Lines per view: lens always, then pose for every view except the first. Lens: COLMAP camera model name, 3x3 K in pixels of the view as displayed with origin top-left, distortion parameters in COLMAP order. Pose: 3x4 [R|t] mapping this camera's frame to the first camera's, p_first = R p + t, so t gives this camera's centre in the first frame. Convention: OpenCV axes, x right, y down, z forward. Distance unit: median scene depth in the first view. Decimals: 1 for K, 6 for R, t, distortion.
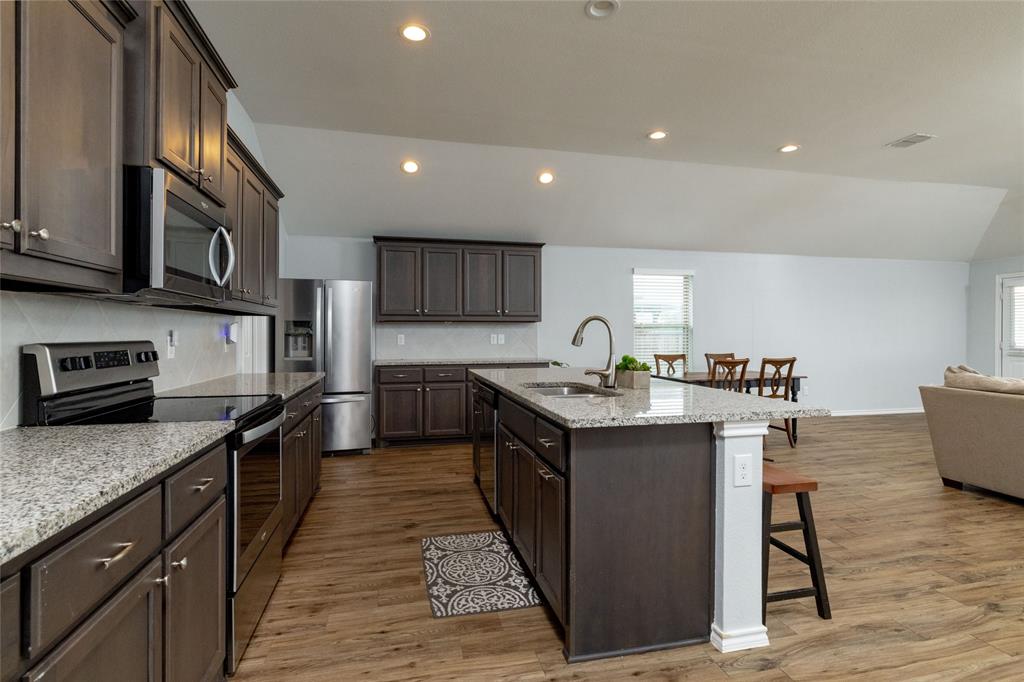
lens RADIAL K [[498.5, 0, 513.2], [0, 498.5, 334.1], [0, 0, 1]] dist [-0.001374, 0.000740]
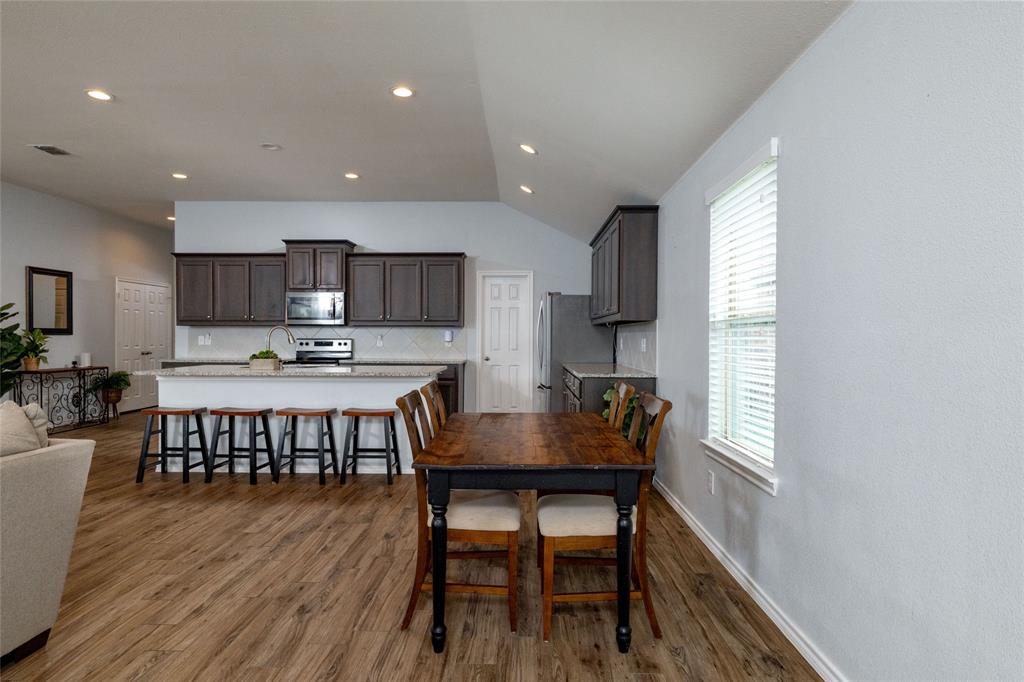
lens RADIAL K [[573.0, 0, 512.0], [0, 573.0, 341.0], [0, 0, 1]] dist [0.000707, -0.000562]
pose [[-0.250002, 0.007147, -0.968219, 1.858414], [-0.004738, 0.999952, 0.008604, -0.005101], [0.968234, 0.006738, -0.249956, 2.273491]]
